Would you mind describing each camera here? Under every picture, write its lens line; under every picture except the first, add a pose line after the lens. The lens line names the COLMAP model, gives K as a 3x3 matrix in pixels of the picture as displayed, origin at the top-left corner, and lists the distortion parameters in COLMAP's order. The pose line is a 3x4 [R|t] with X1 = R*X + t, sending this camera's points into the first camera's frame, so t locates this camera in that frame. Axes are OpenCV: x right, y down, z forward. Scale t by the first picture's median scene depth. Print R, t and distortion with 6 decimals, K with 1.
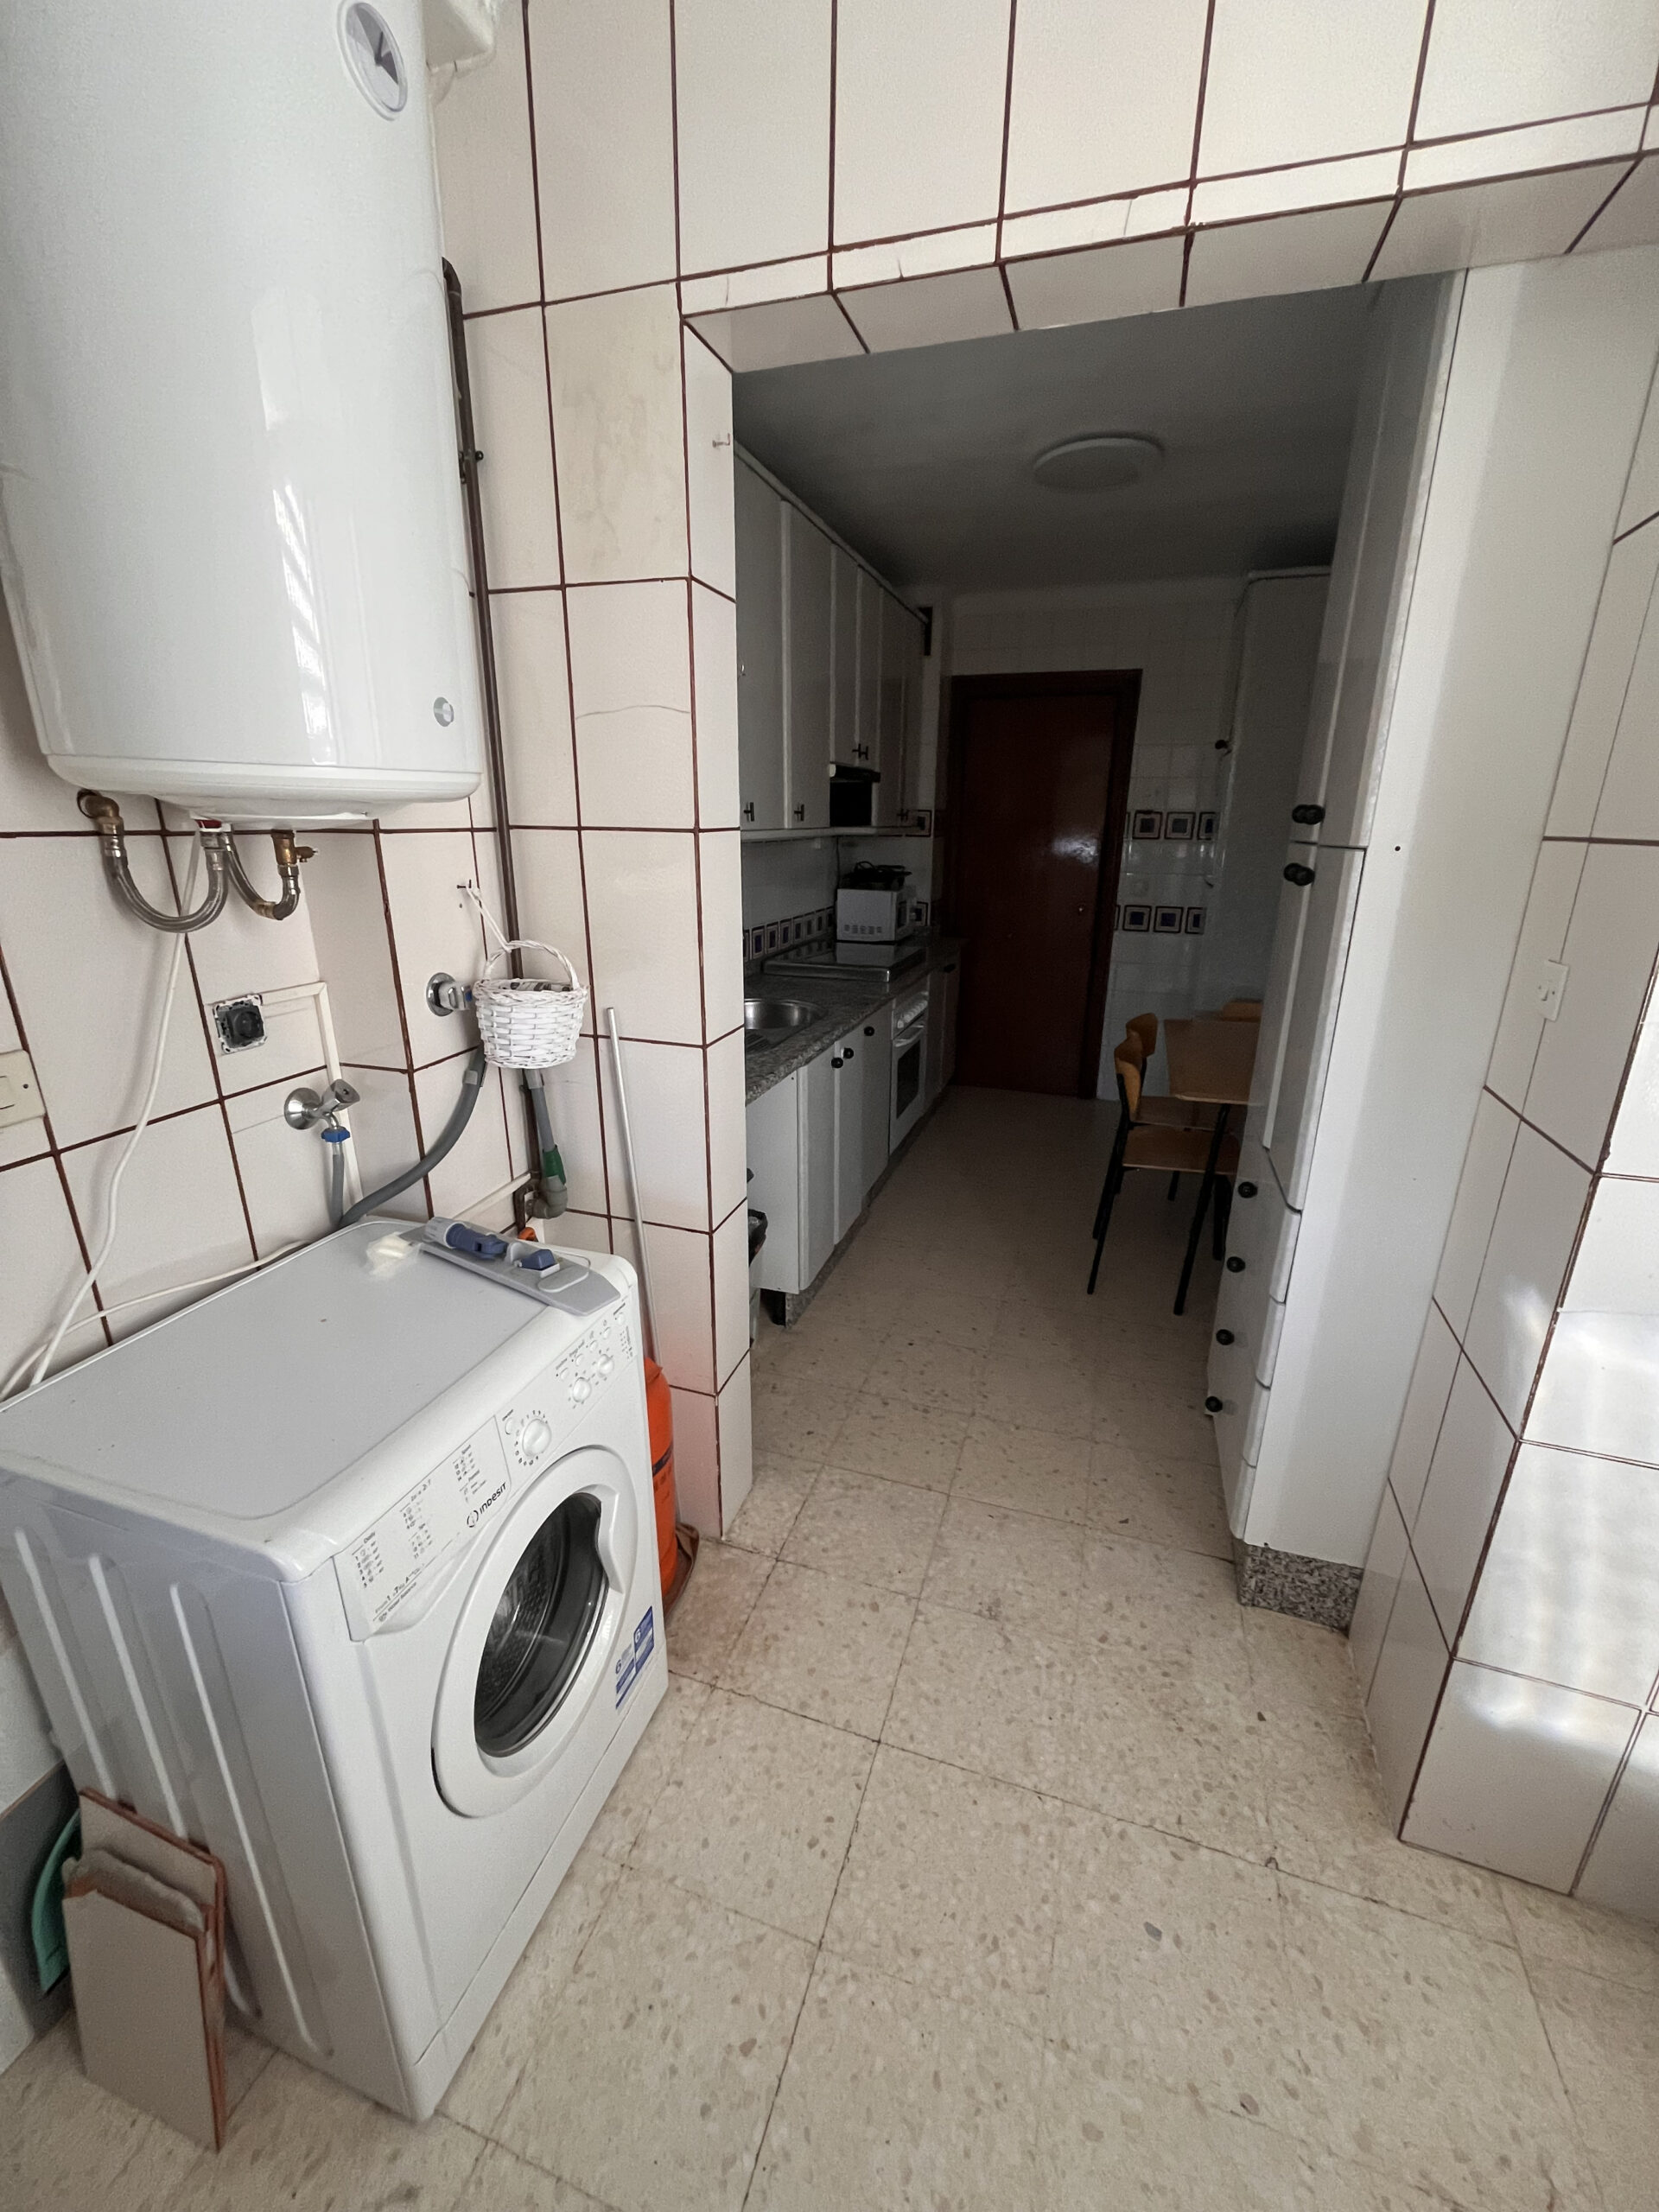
lens RADIAL K [[891.8, 0, 828.4], [0, 891.8, 1106.6], [0, 0, 1]] dist [0.000258, -0.000283]
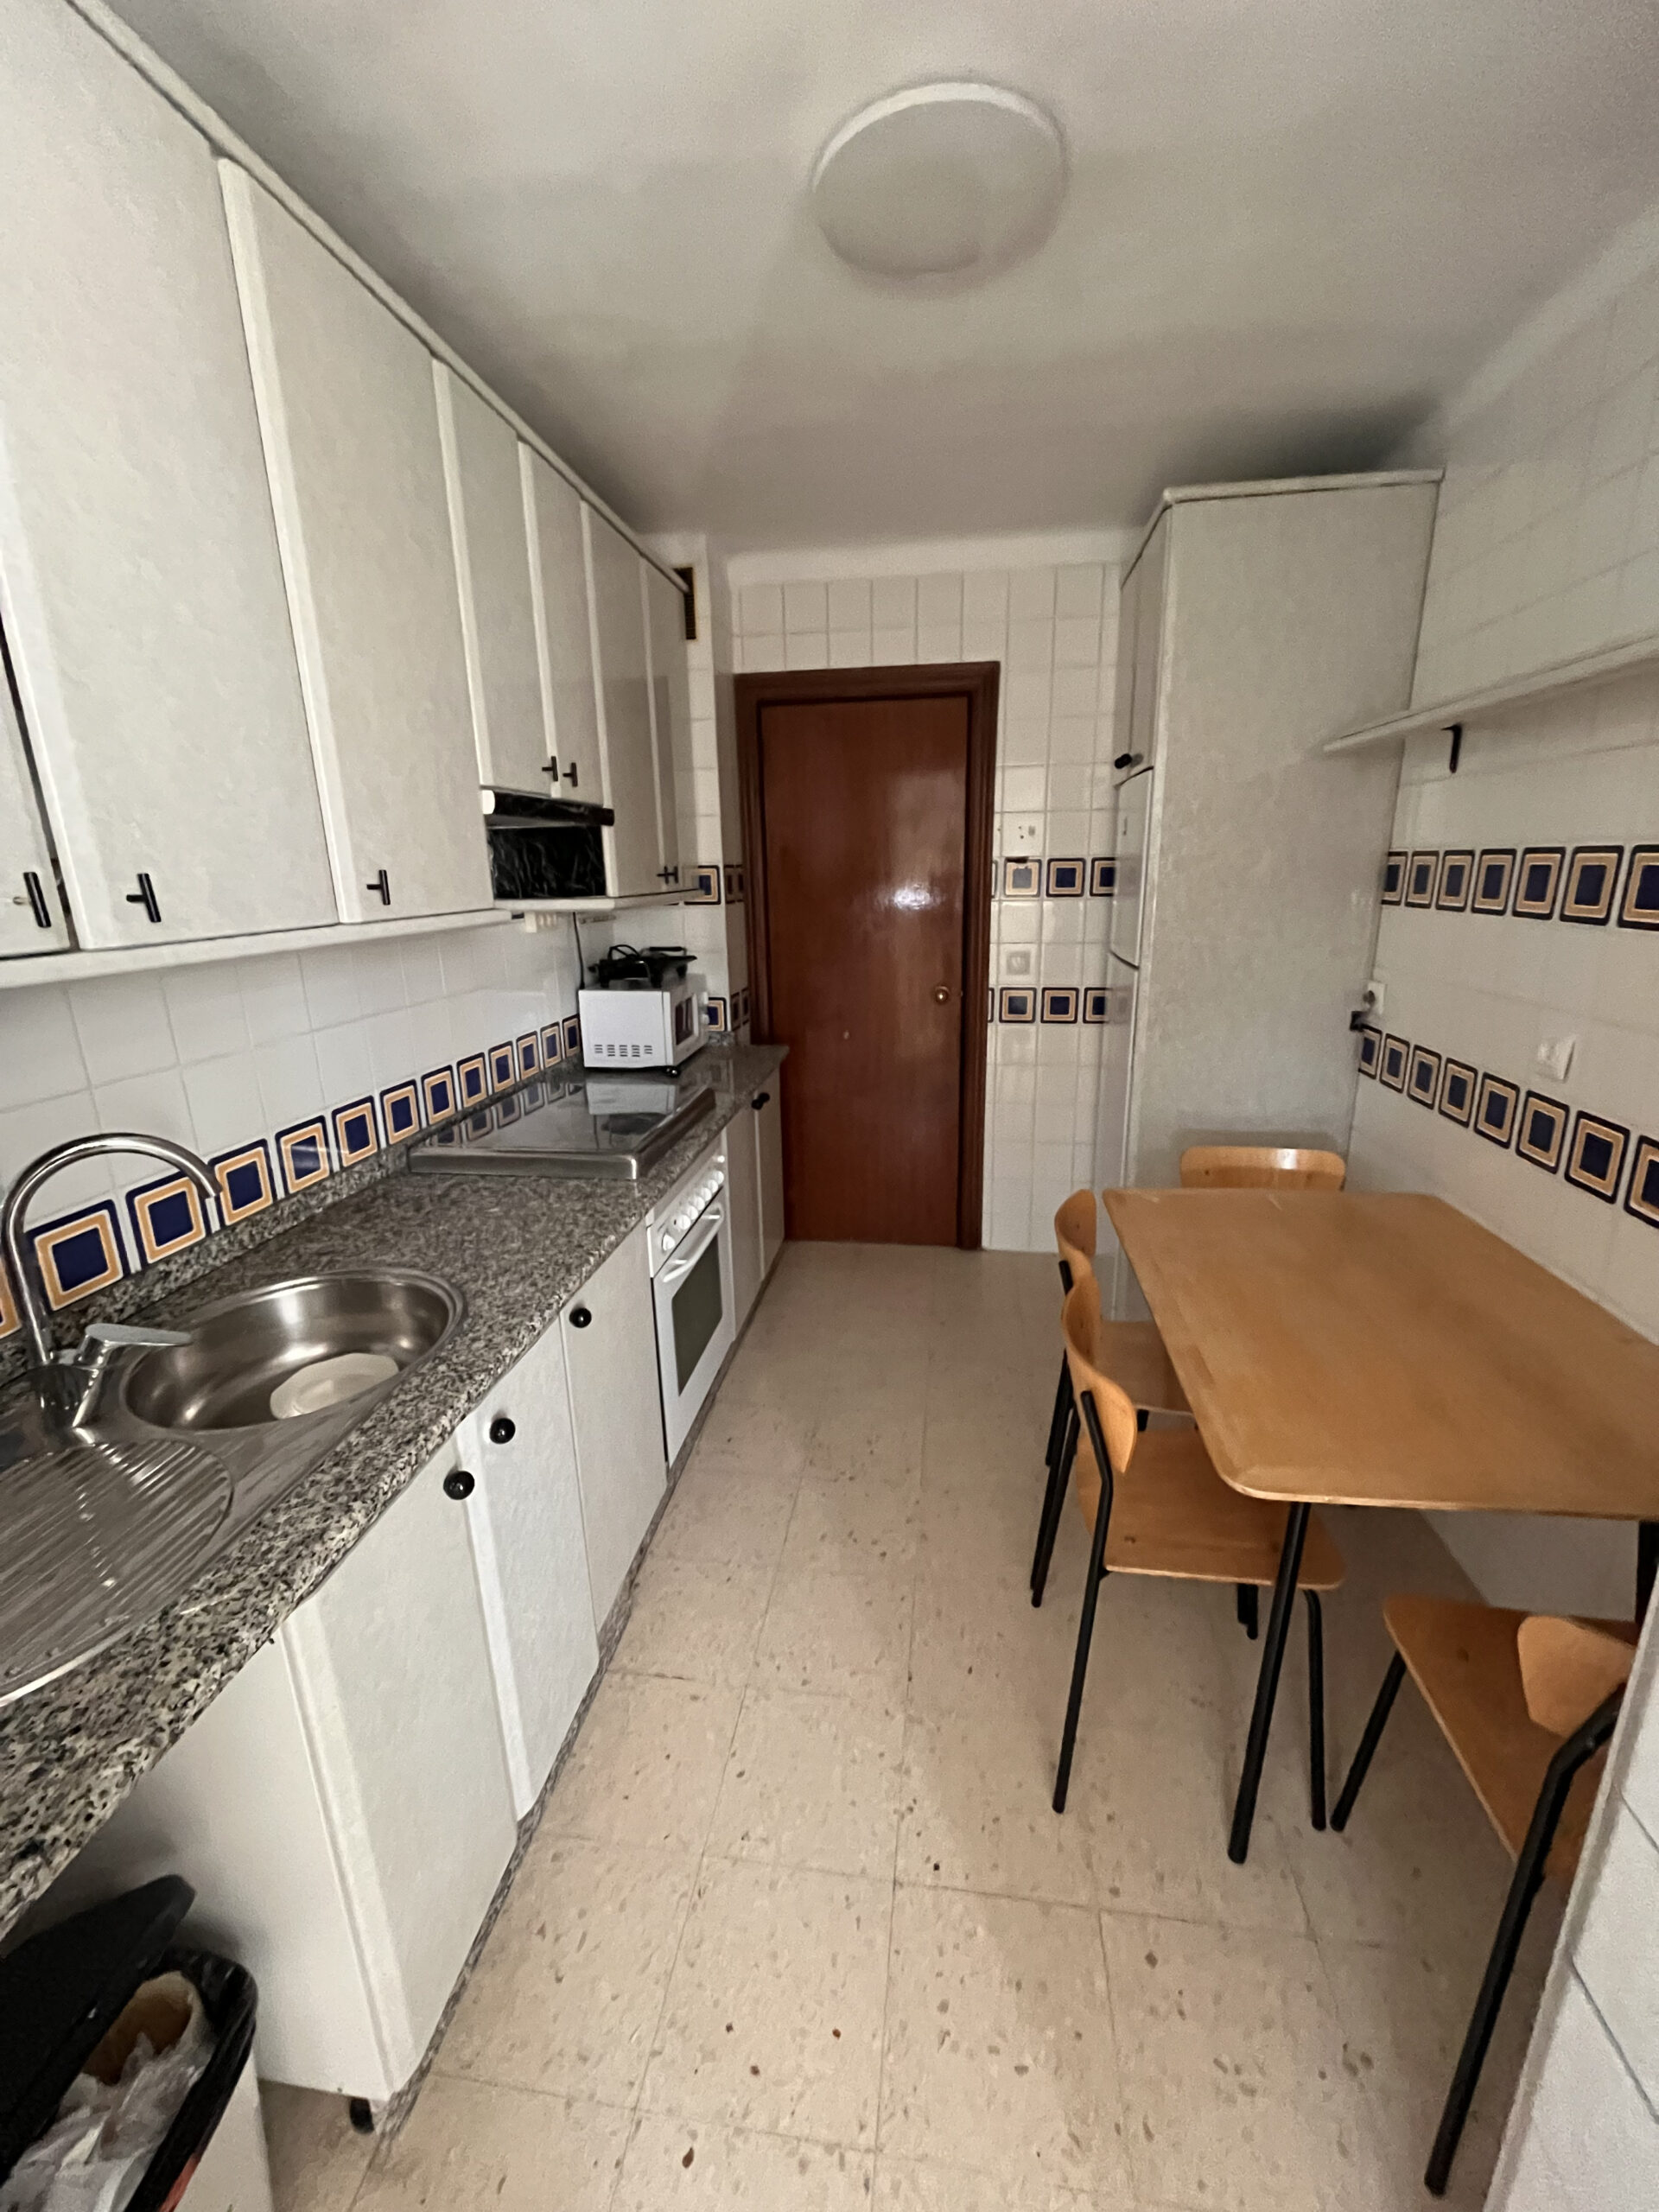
lens RADIAL K [[891.8, 0, 831.9], [0, 891.8, 1107.5], [0, 0, 1]] dist [0.000258, -0.000283]
pose [[0.983114, -0.073008, 0.167798, 0.076072], [0.081008, 0.995856, -0.041330, -0.118219], [-0.164085, 0.054226, 0.984955, 0.339913]]
